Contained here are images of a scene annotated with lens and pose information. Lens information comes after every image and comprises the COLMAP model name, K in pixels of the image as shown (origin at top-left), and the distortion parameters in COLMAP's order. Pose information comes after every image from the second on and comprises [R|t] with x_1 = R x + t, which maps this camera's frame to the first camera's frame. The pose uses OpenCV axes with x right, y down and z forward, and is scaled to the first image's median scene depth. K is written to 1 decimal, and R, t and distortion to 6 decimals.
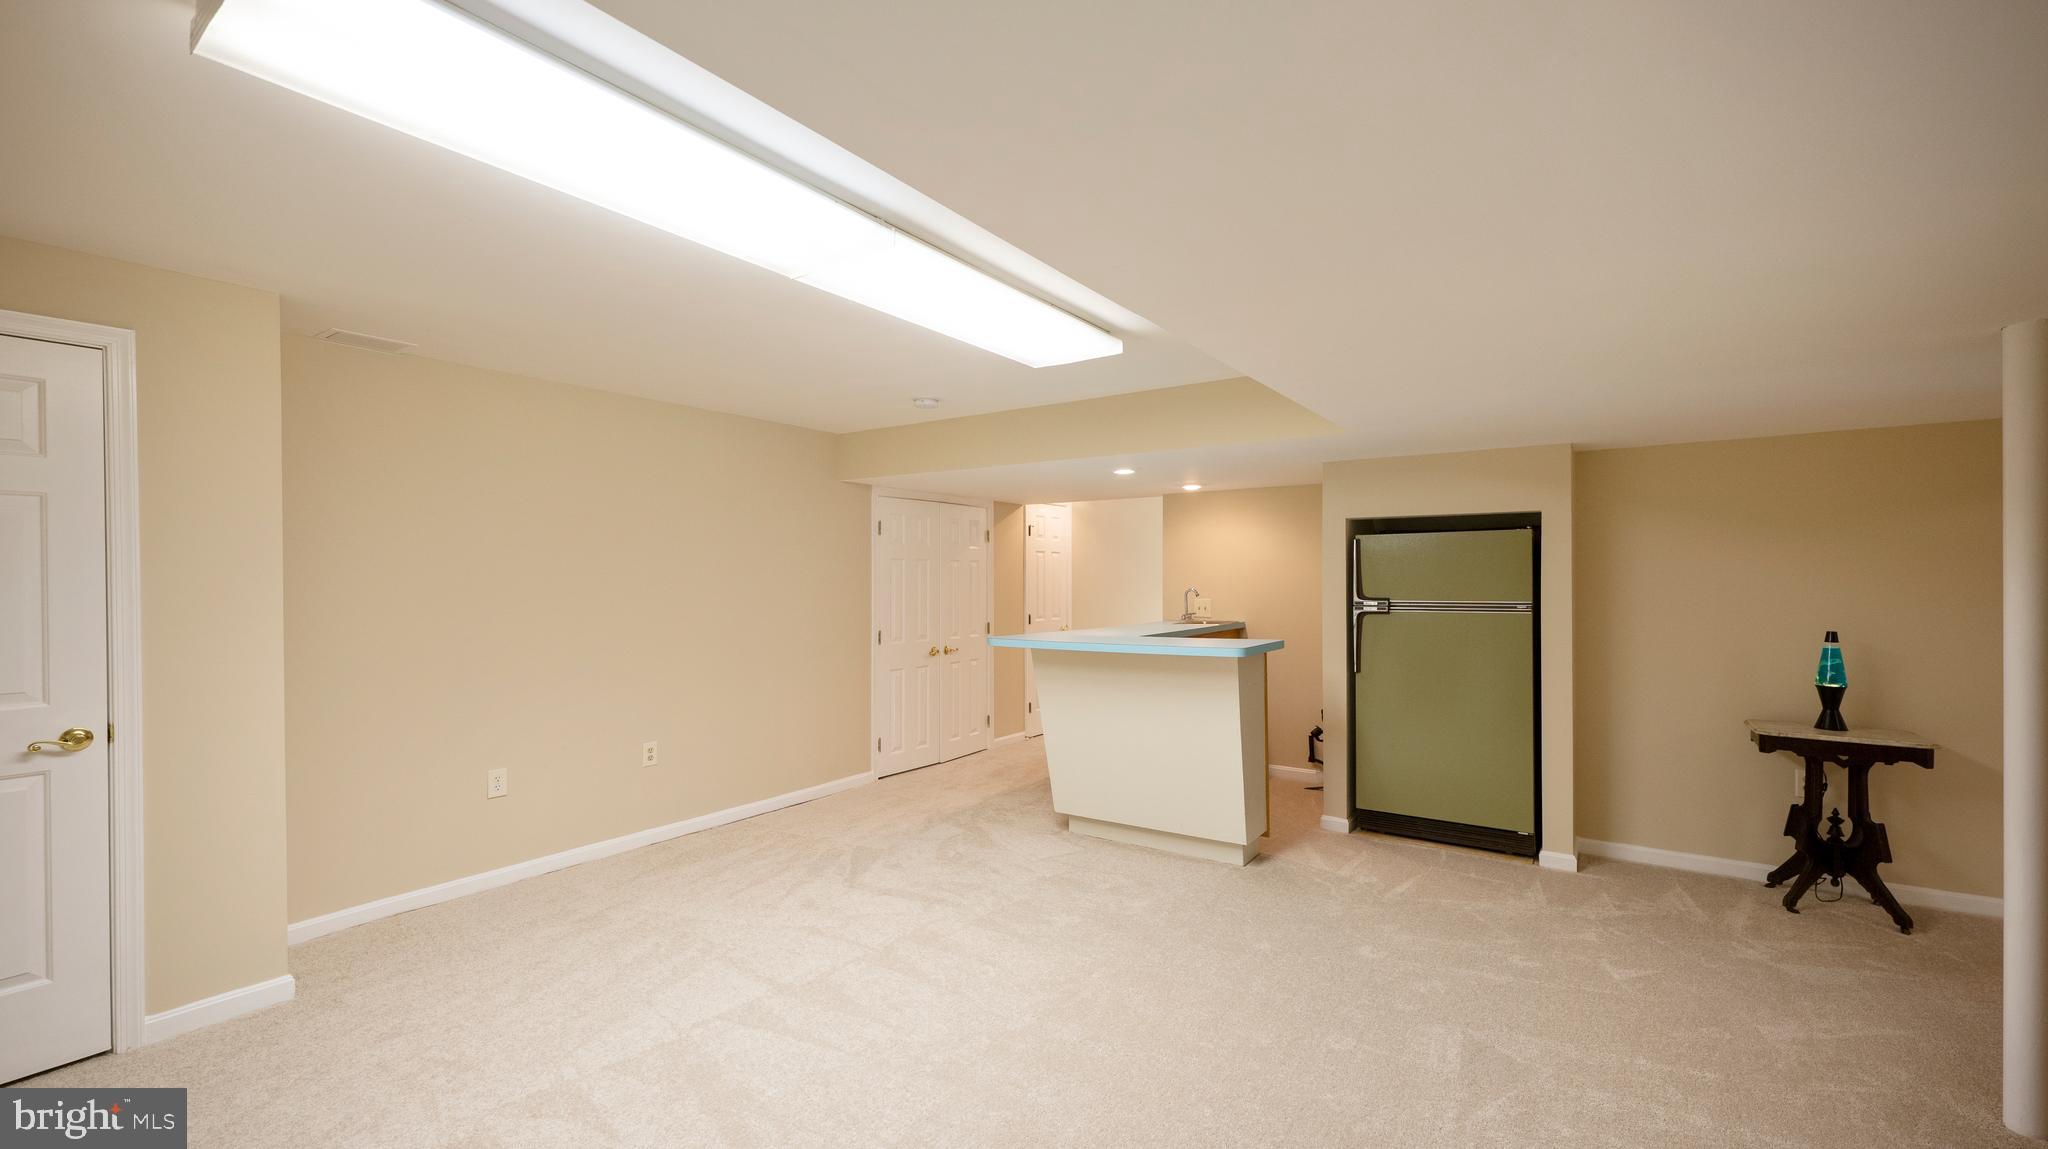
lens RADIAL K [[835.3, 0, 1023.9], [0, 835.3, 579.6], [0, 0, 1]] dist [0.001296, 0.000137]
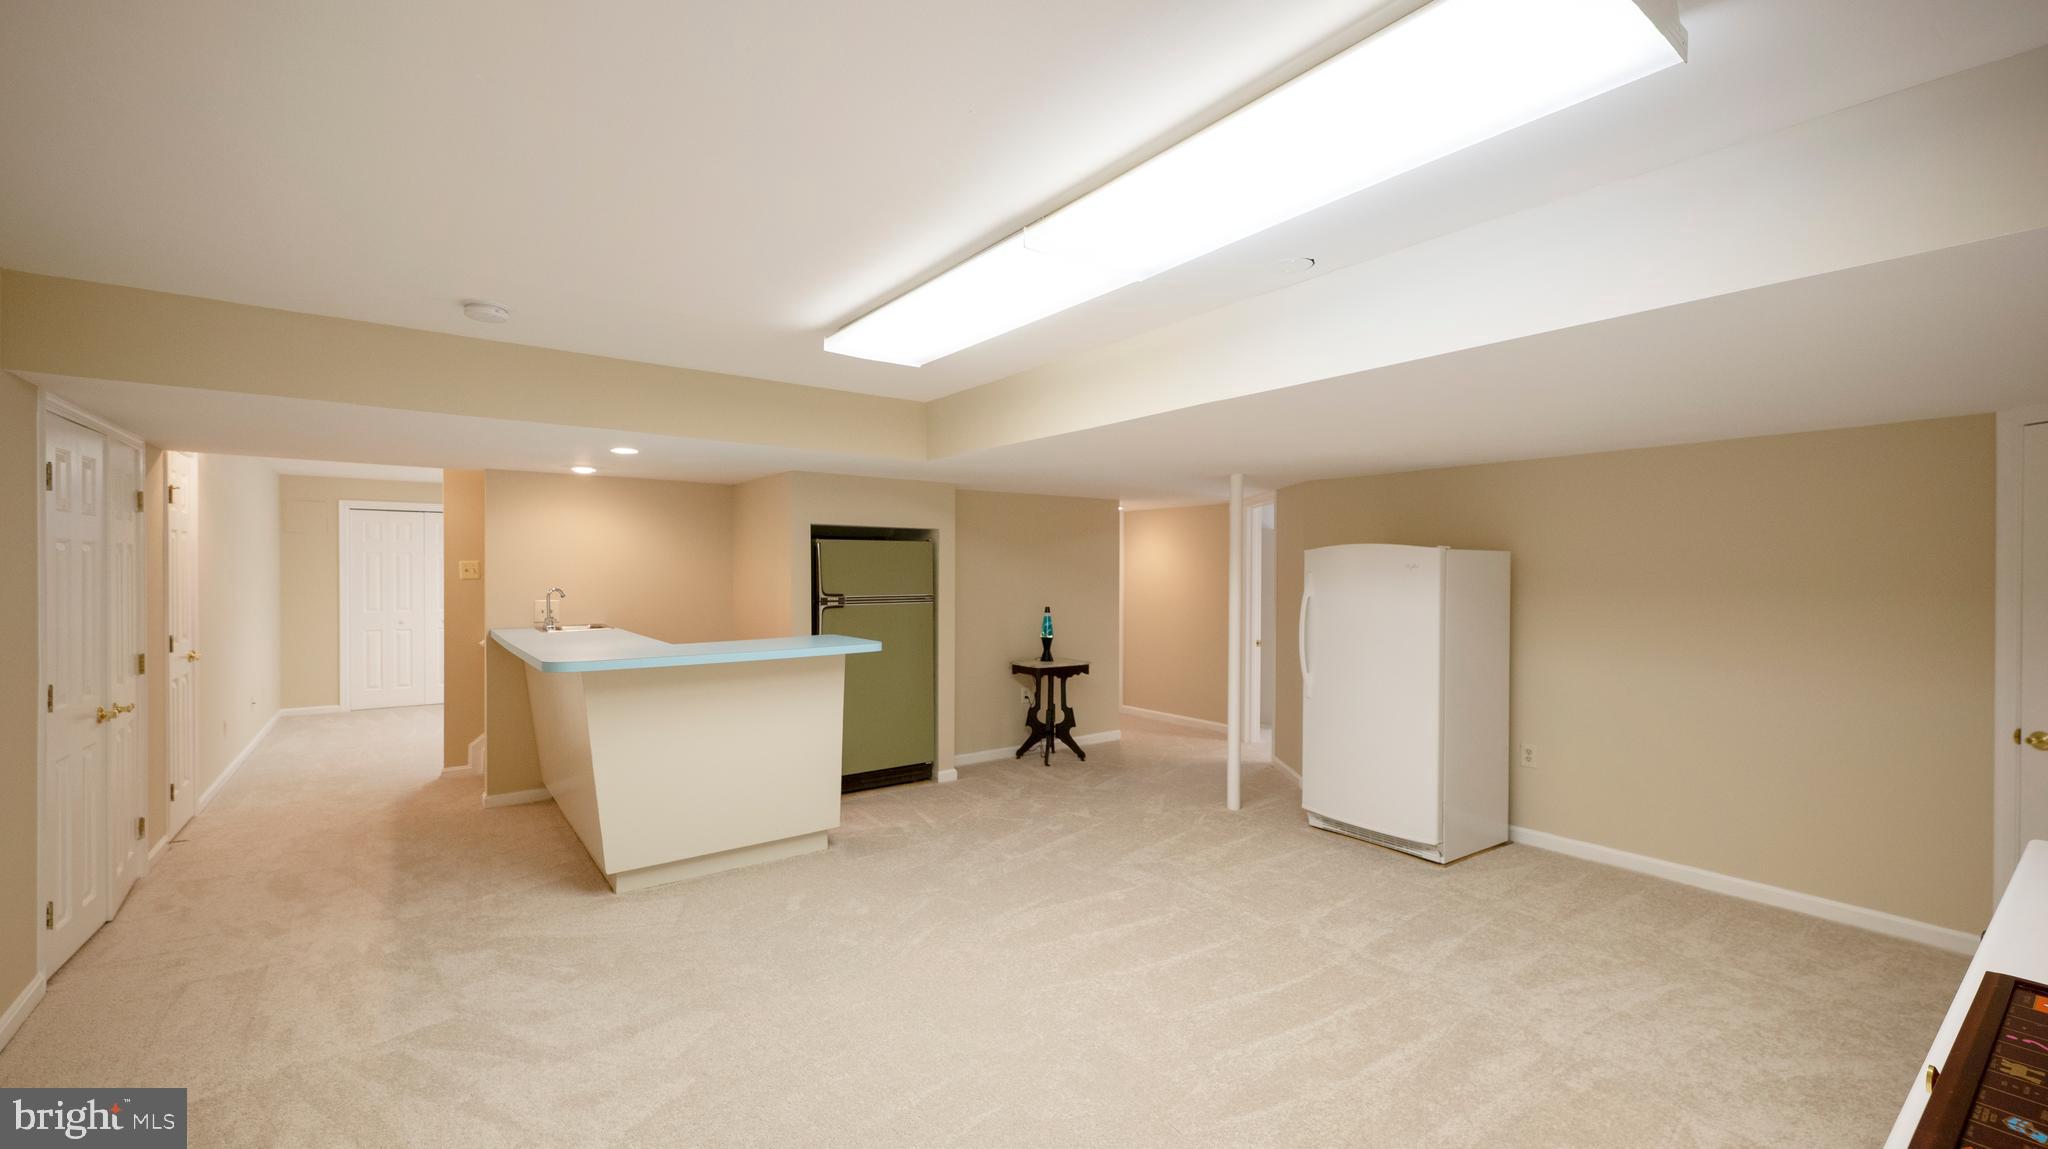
lens RADIAL K [[835.3, 0, 1023.9], [0, 835.3, 579.6], [0, 0, 1]] dist [0.001296, 0.000137]
pose [[0.312641, -0.008538, 0.949833, -0.690253], [-0.005015, 0.999931, 0.010639, -0.013890], [-0.949858, -0.008090, 0.312577, 0.445964]]
